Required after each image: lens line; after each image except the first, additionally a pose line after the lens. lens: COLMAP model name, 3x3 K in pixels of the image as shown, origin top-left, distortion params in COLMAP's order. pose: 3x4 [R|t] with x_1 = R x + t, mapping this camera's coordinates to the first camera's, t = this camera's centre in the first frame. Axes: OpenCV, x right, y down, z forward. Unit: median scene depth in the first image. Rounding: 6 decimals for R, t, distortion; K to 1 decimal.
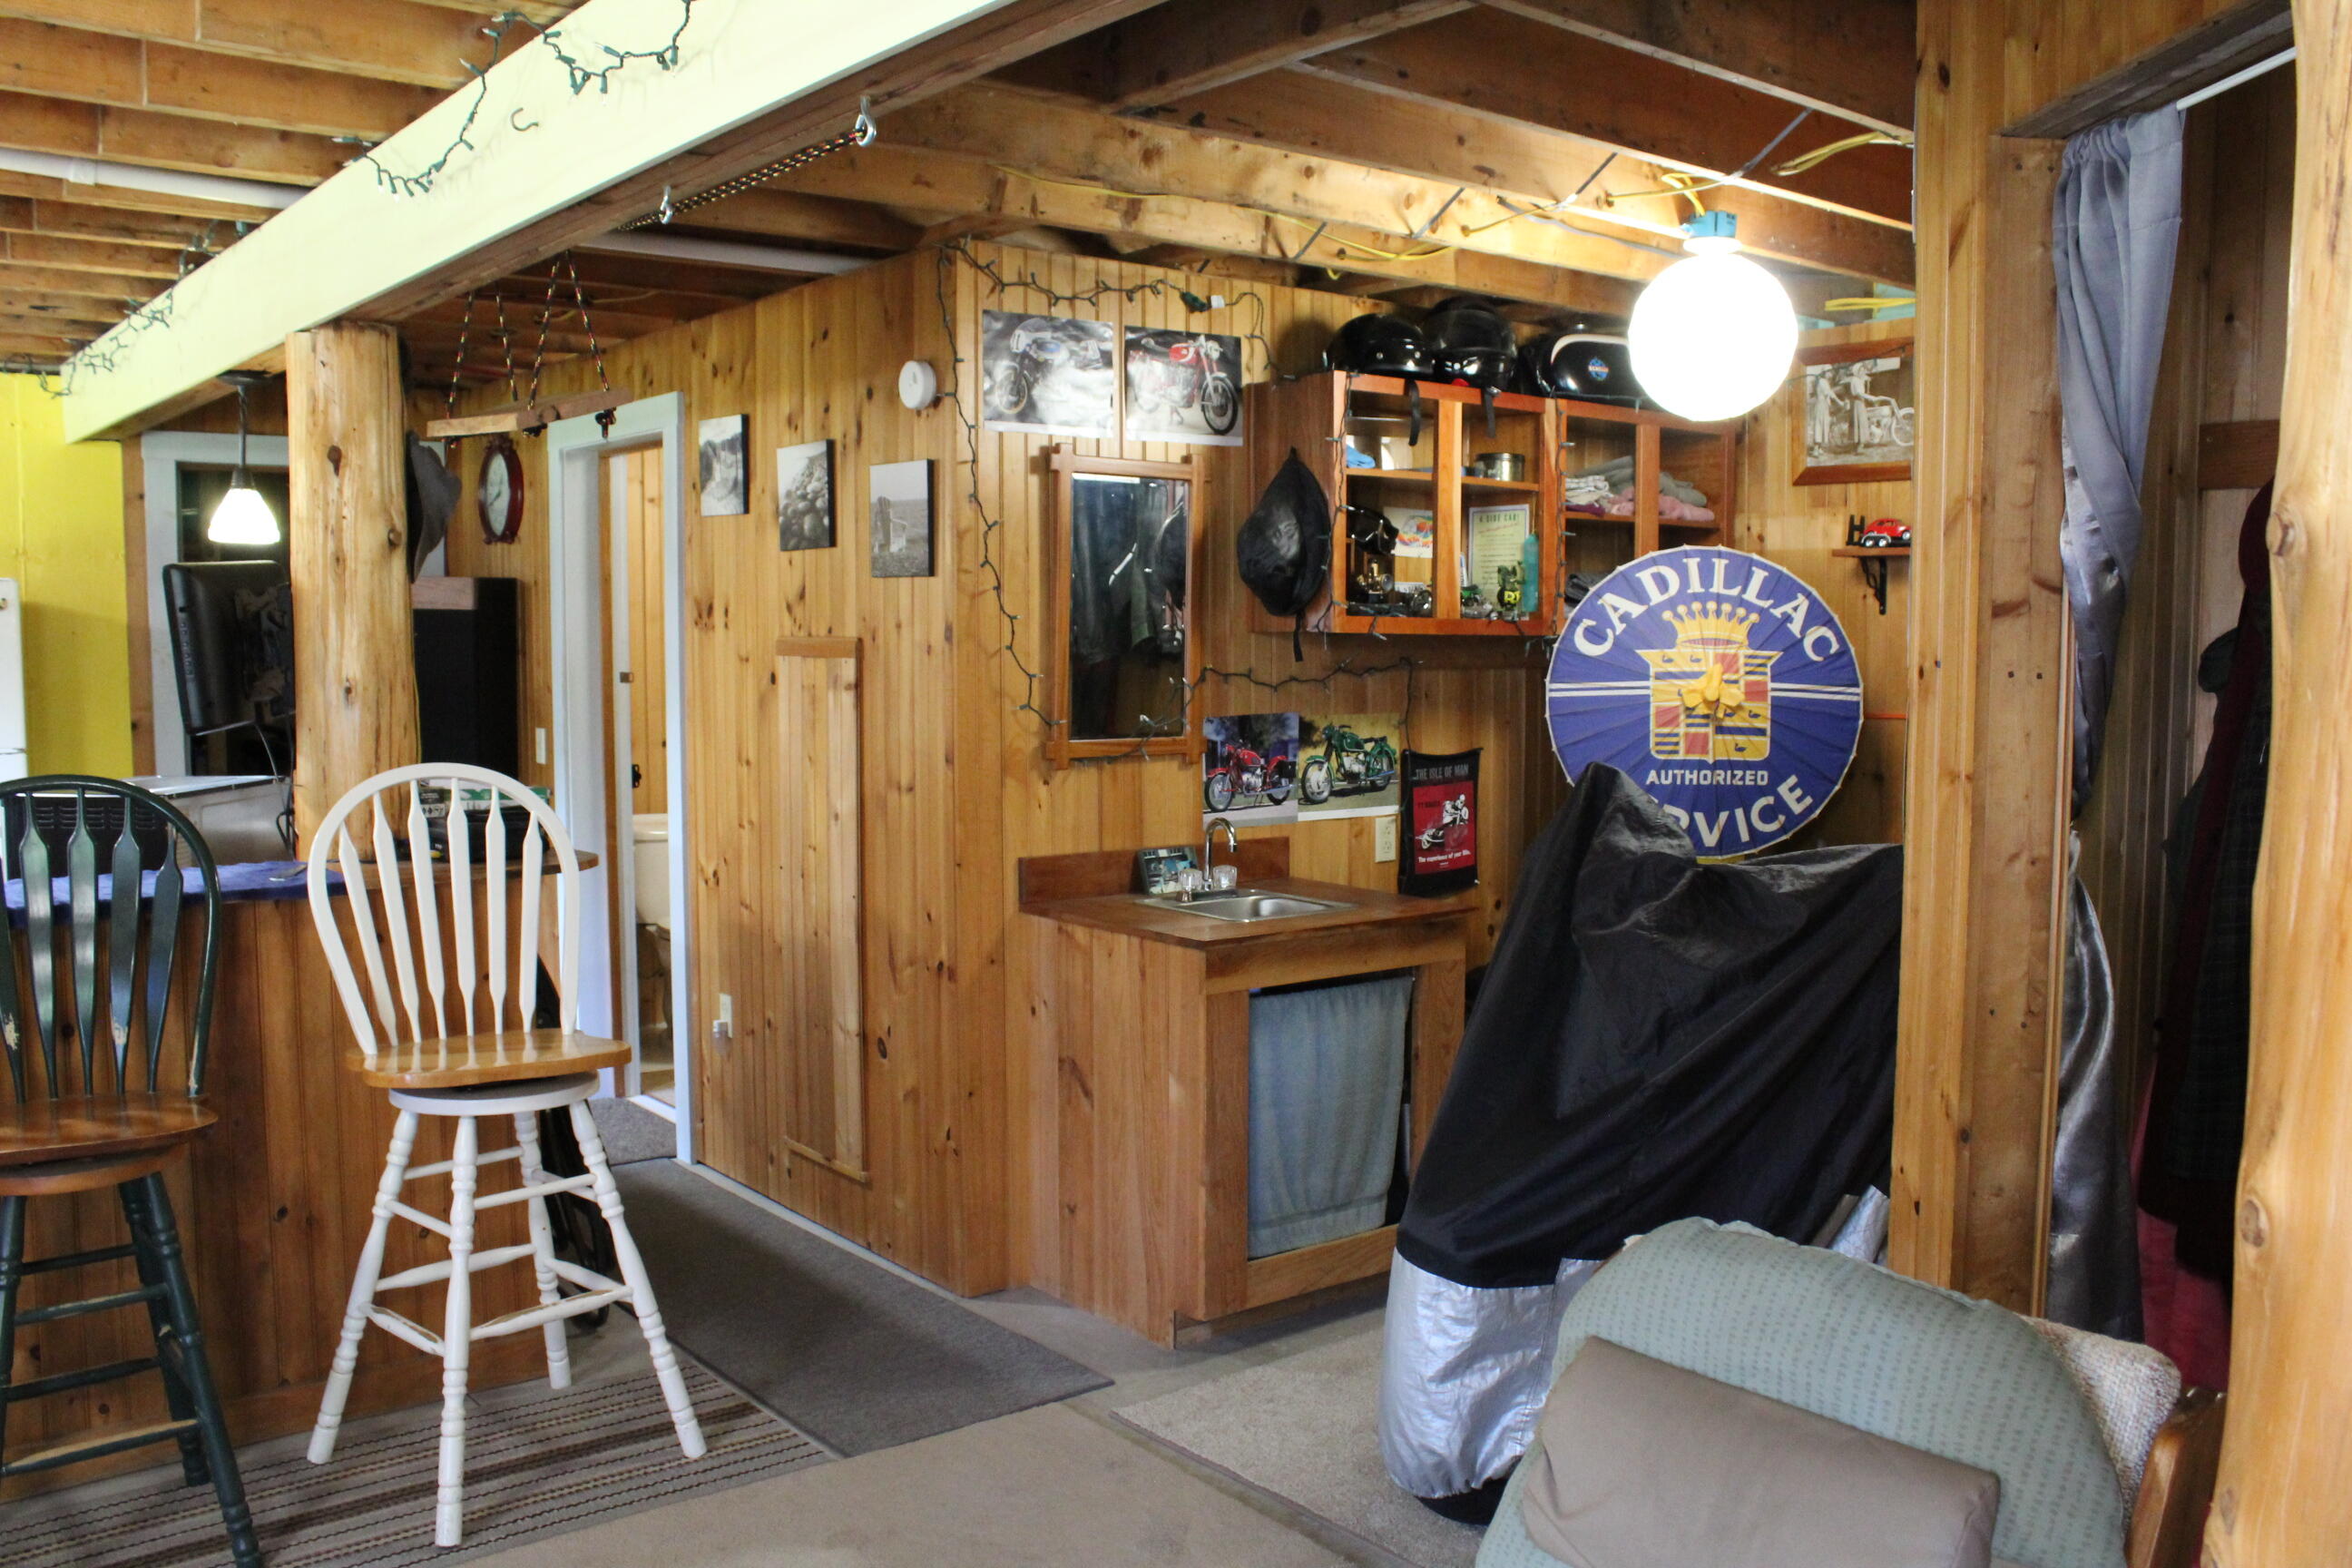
lens RADIAL K [[1963.5, 0, 1176.0], [0, 1963.5, 784.0], [0, 0, 1]] dist [-0.133539, 0.010492]
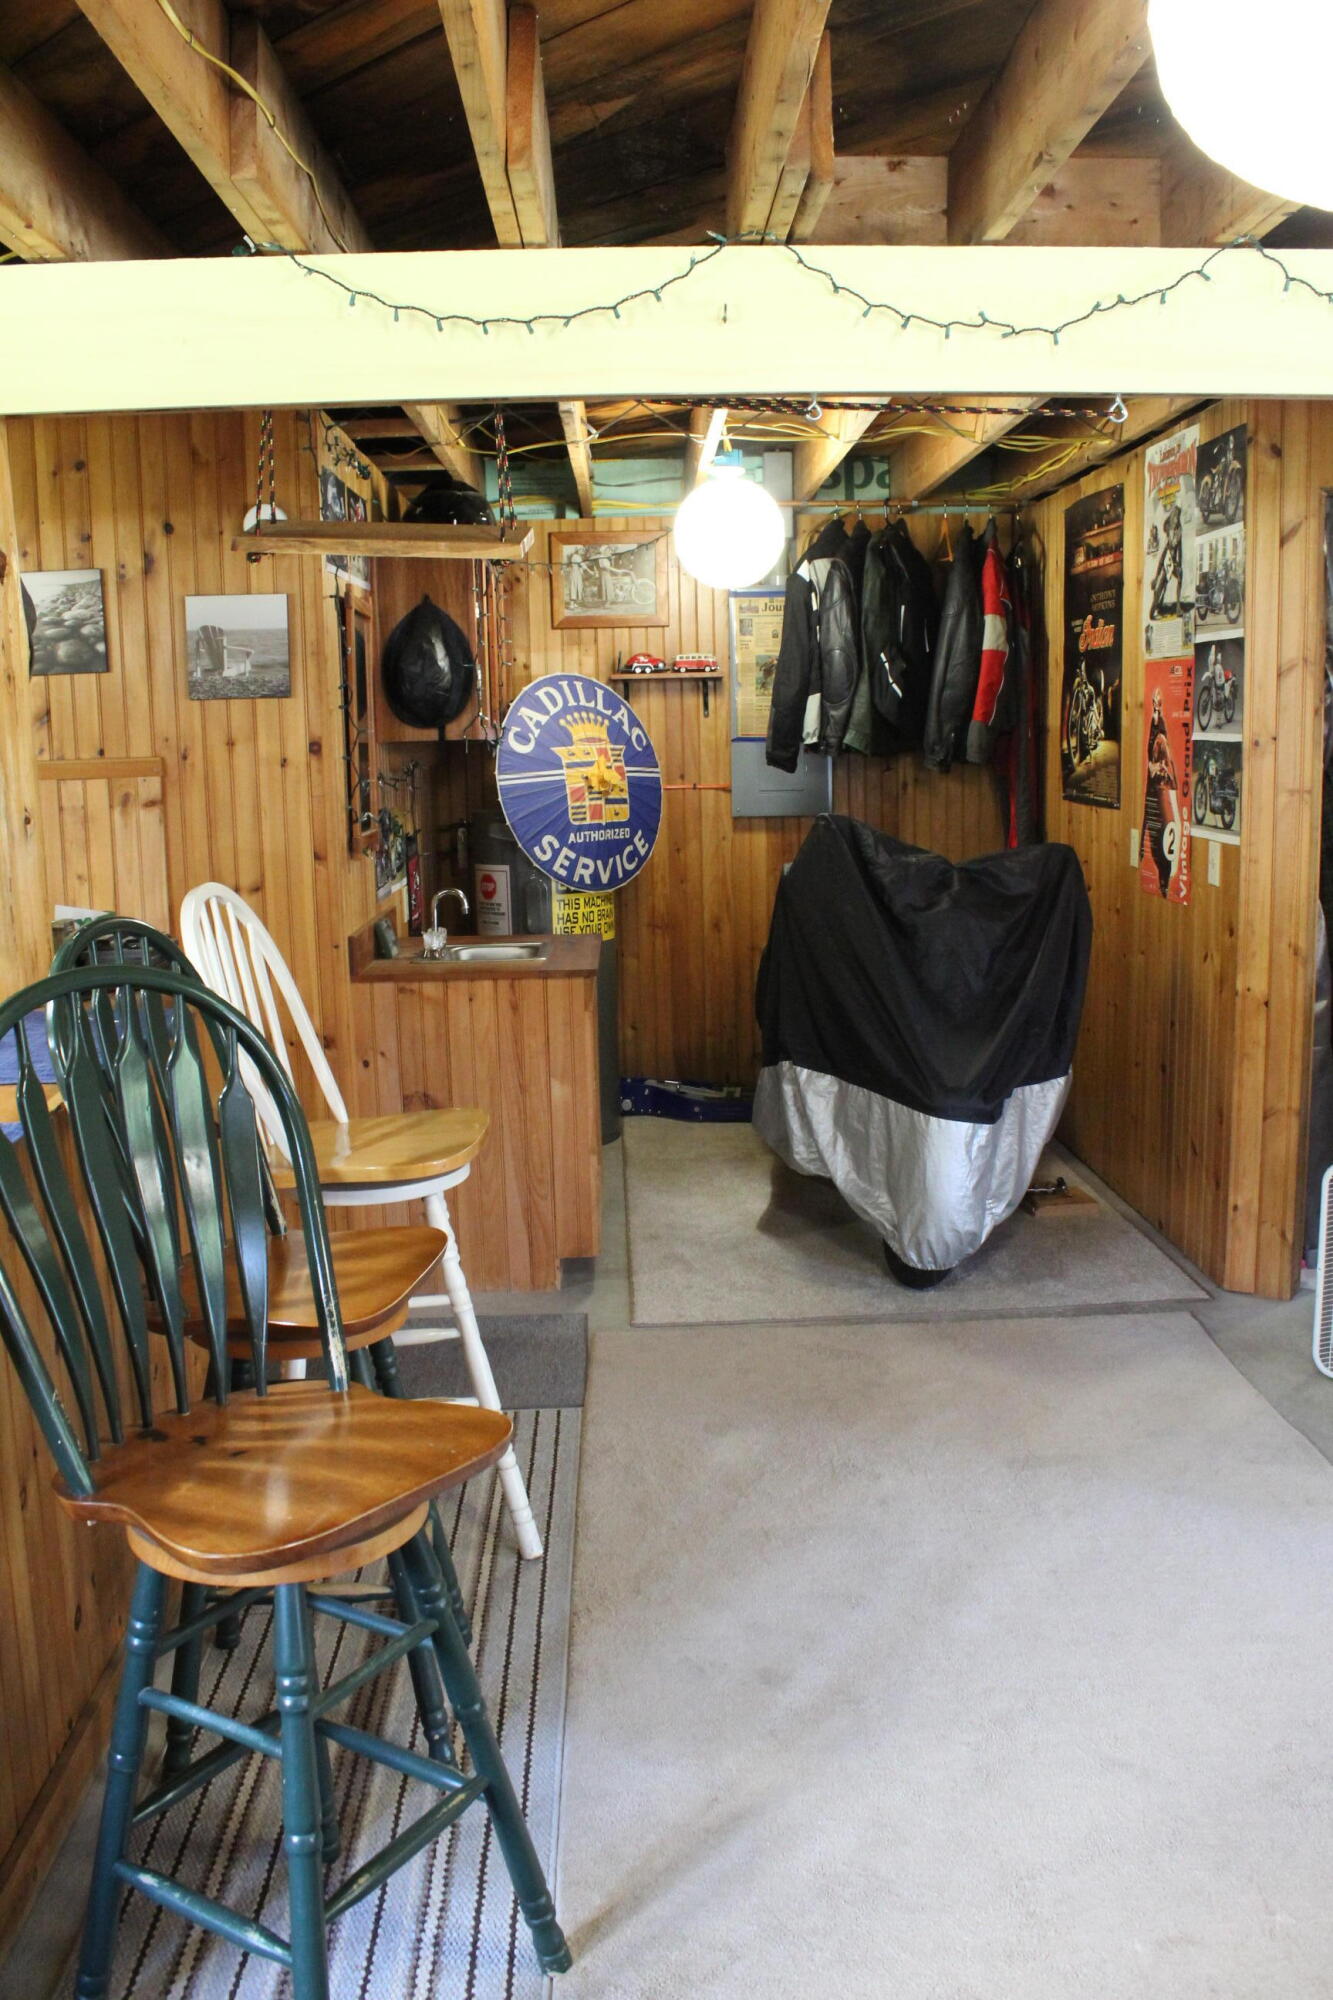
lens RADIAL K [[1669.7, 0, 666.5], [0, 1669.7, 1000.0], [0, 0, 1]] dist [-0.133539, 0.010492]
pose [[0.595037, -0.146280, 0.790274, -0.684094], [0.087014, 0.989242, 0.117593, -0.023475], [-0.798974, -0.001207, 0.601364, 0.222749]]
